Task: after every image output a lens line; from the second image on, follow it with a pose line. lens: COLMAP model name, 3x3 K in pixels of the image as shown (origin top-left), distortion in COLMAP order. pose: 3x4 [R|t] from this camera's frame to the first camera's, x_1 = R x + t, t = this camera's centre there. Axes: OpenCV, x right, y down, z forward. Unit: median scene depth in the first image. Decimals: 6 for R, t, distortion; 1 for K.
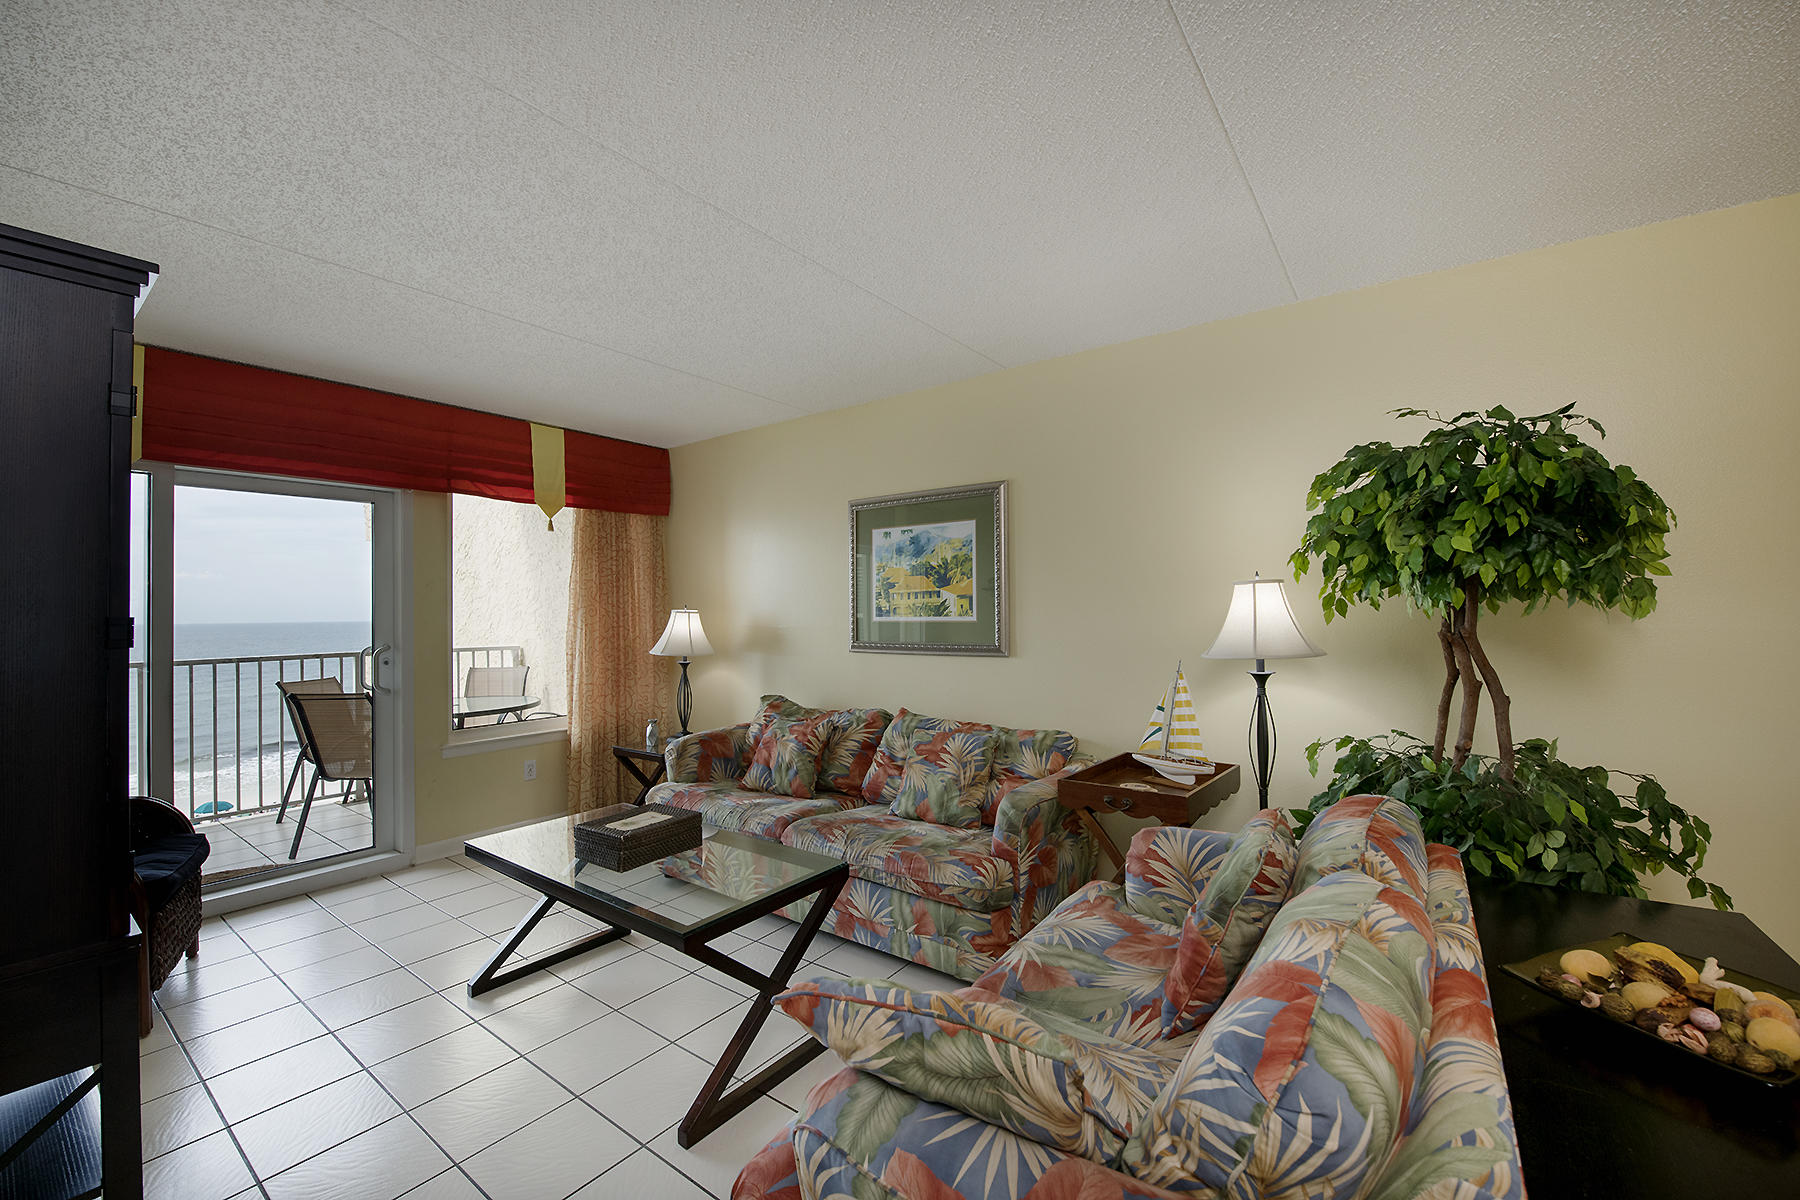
lens RADIAL K [[719.8, 0, 893.3], [0, 719.8, 596.4], [0, 0, 1]] dist [0.010260, -0.000392]
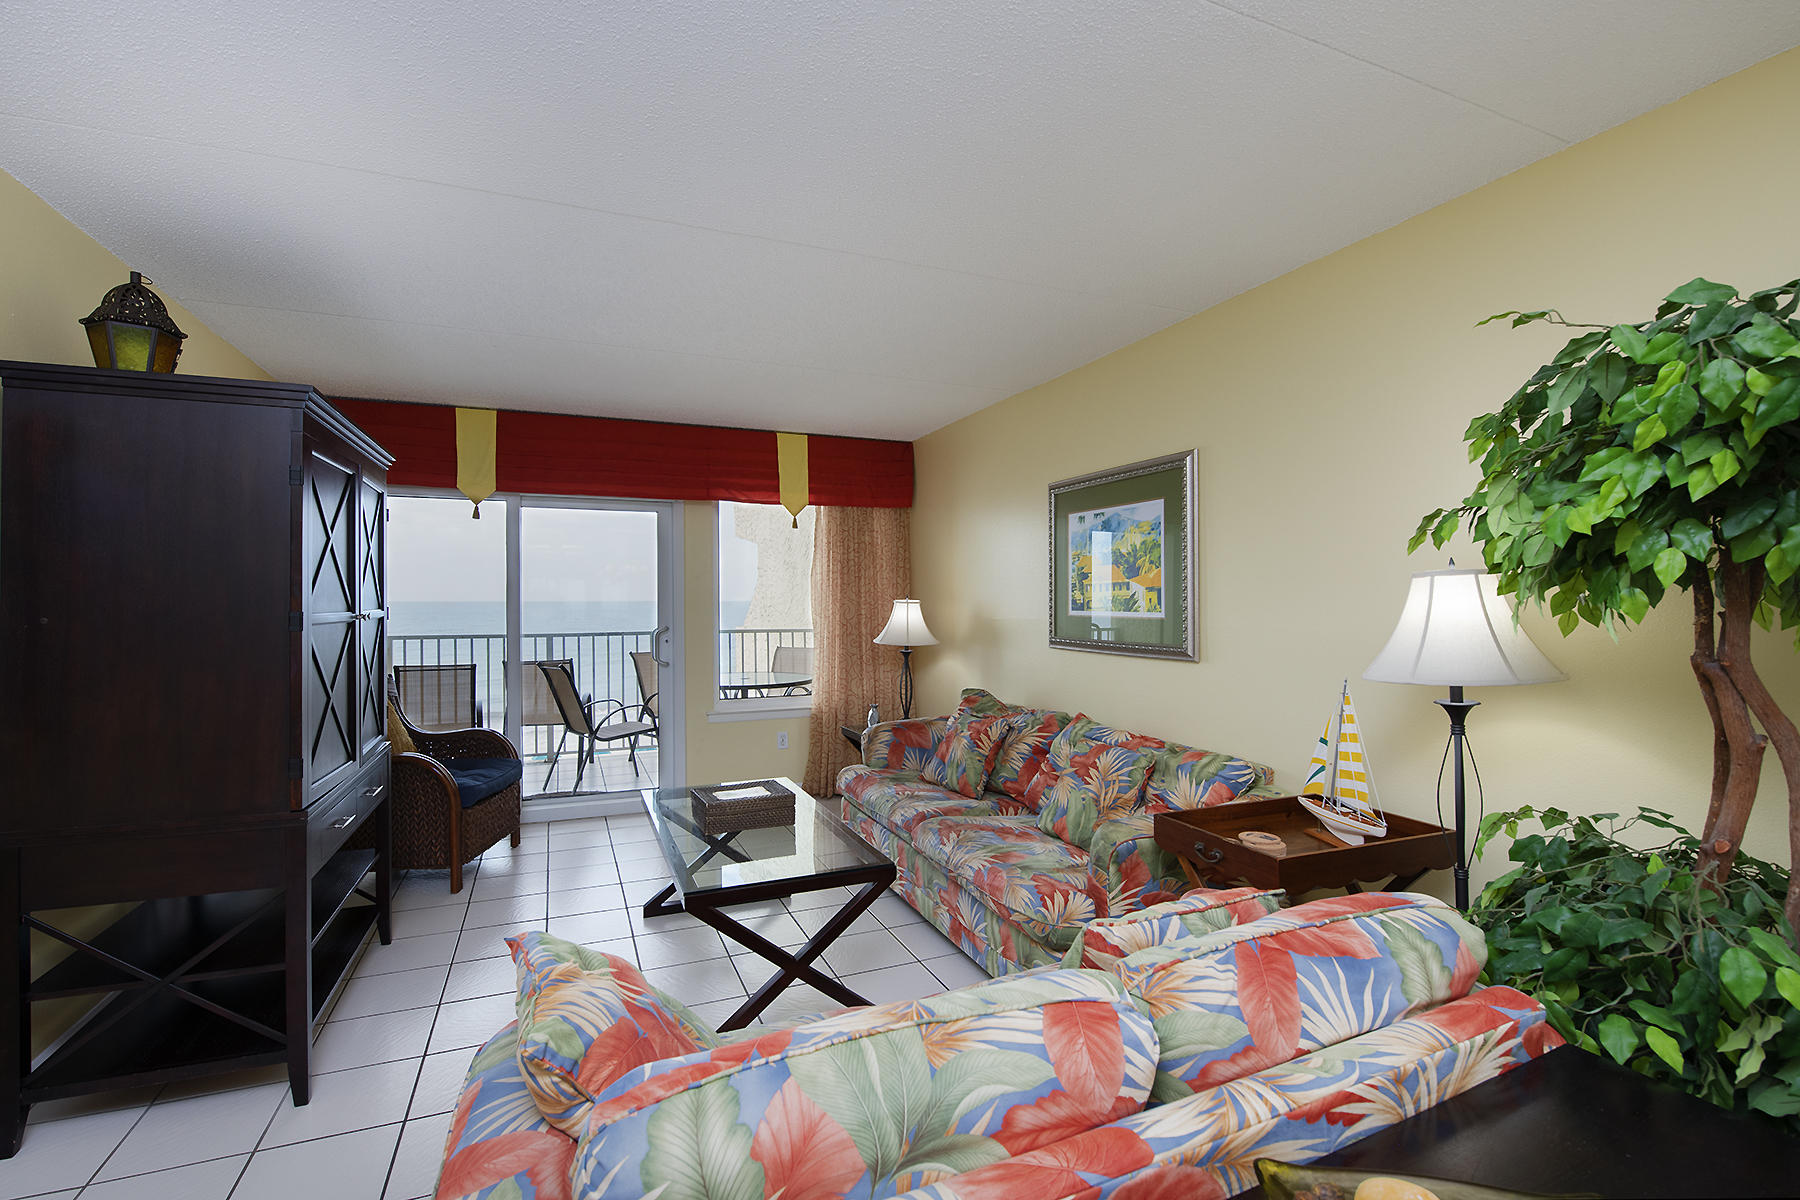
lens RADIAL K [[756.5, 0, 888.2], [0, 756.5, 593.9], [0, 0, 1]] dist [-0.012997, -0.001583]
pose [[0.870705, 0.007261, -0.491752, 0.396569], [0.000688, 0.999872, 0.015982, -0.012978], [0.491805, -0.014254, 0.870589, 0.099887]]
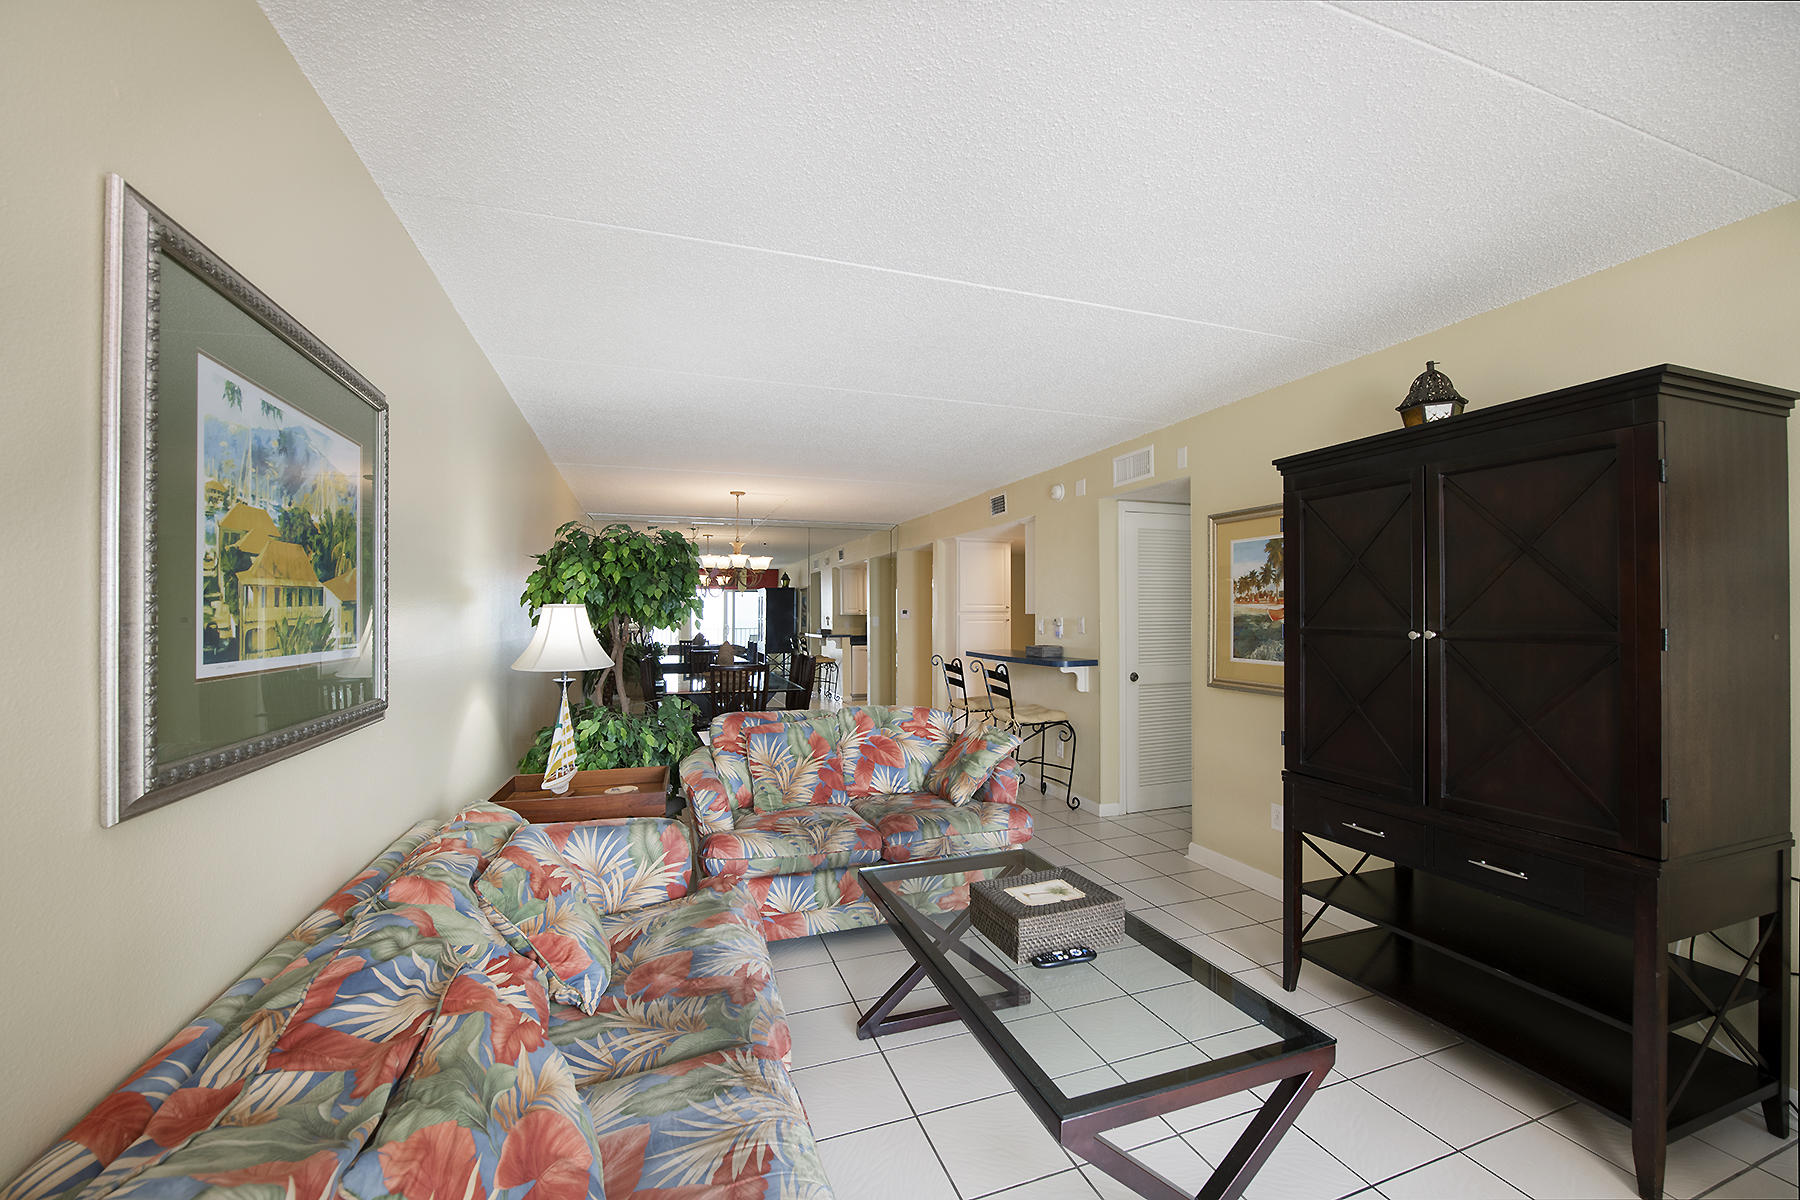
lens RADIAL K [[756.5, 0, 910.8], [0, 756.5, 610.7], [0, 0, 1]] dist [-0.012997, -0.001583]
pose [[-0.839192, 0.017058, 0.543568, -0.689555], [0.003609, 0.999661, -0.025799, 0.026365], [-0.543824, -0.019689, -0.838968, 1.797673]]
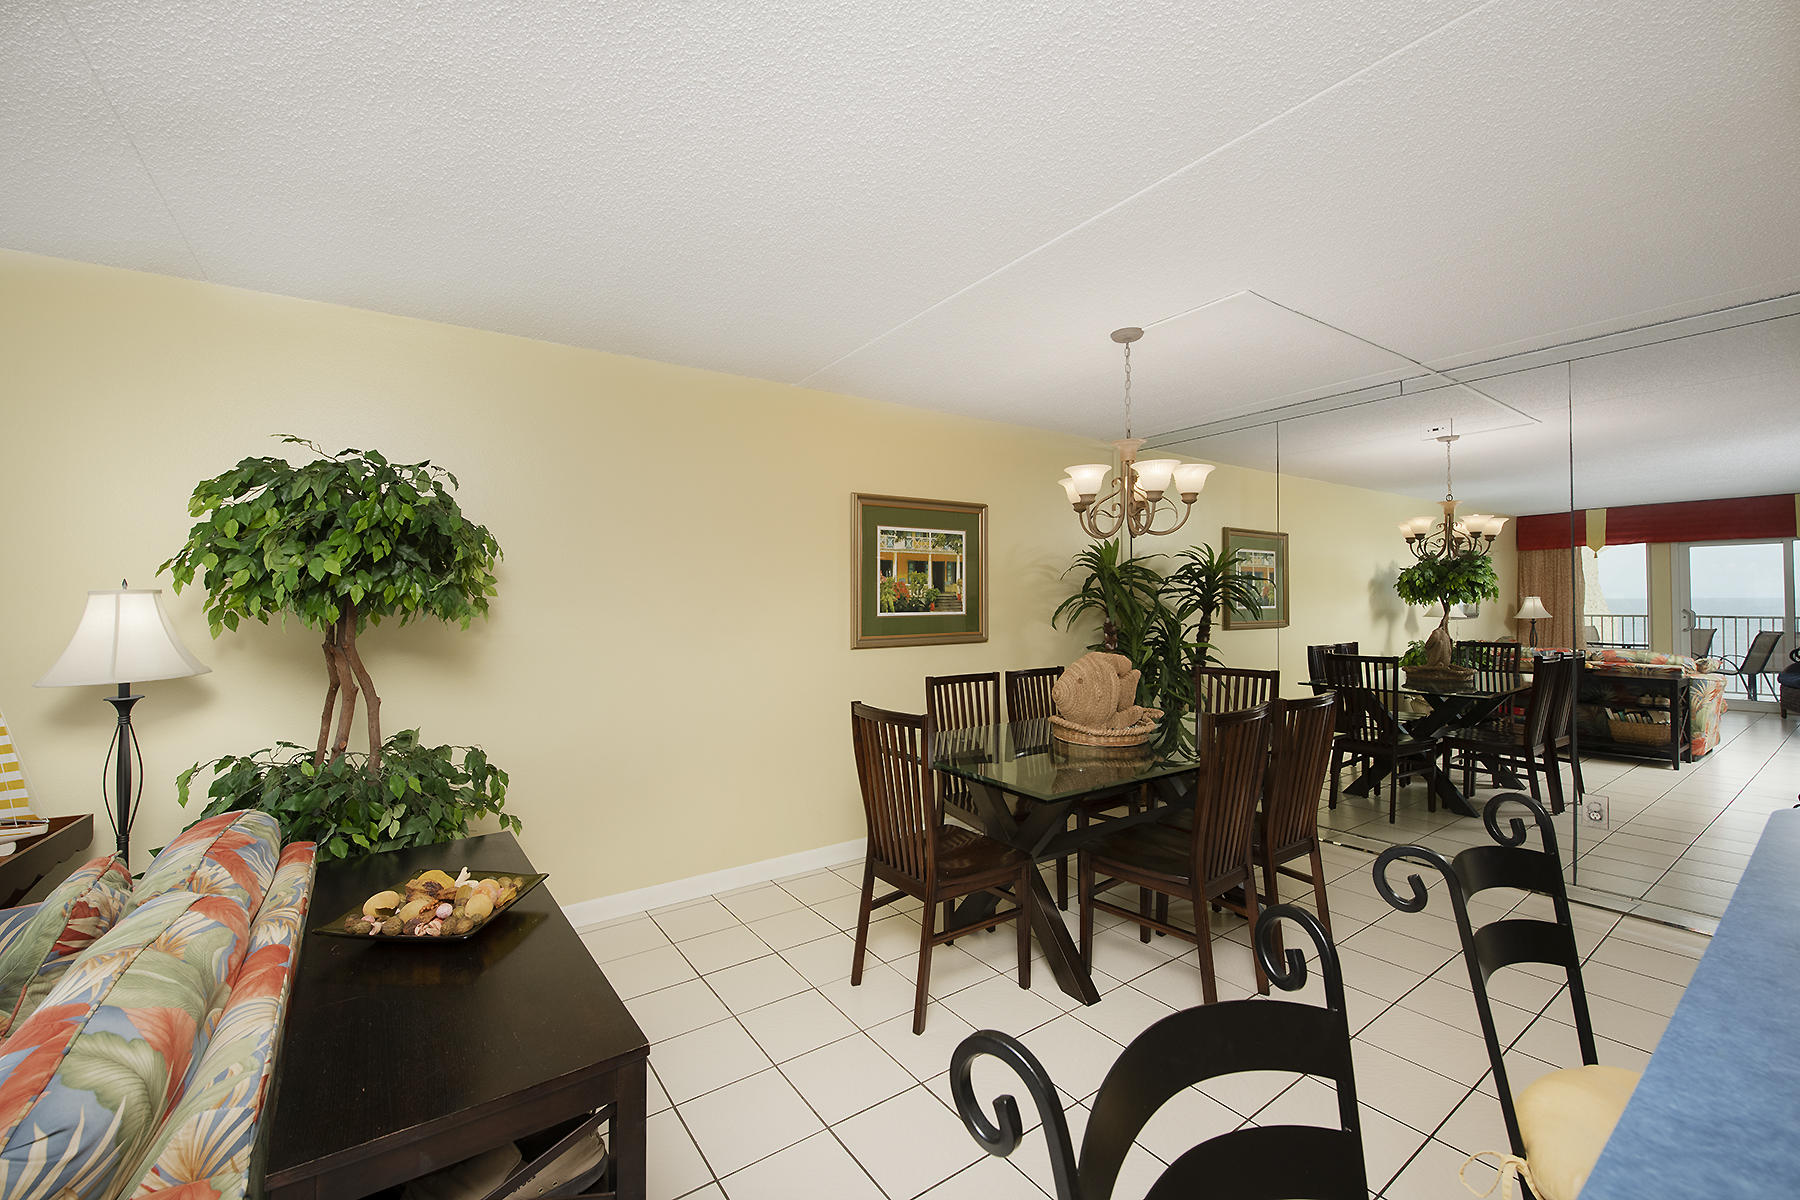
lens RADIAL K [[756.5, 0, 877.9], [0, 756.5, 580.1], [0, 0, 1]] dist [-0.012997, -0.001583]
pose [[0.352616, 0.038112, 0.934992, -0.004157], [-0.016867, 0.999267, -0.034371, -0.018313], [-0.935616, -0.003651, 0.353000, -0.140478]]
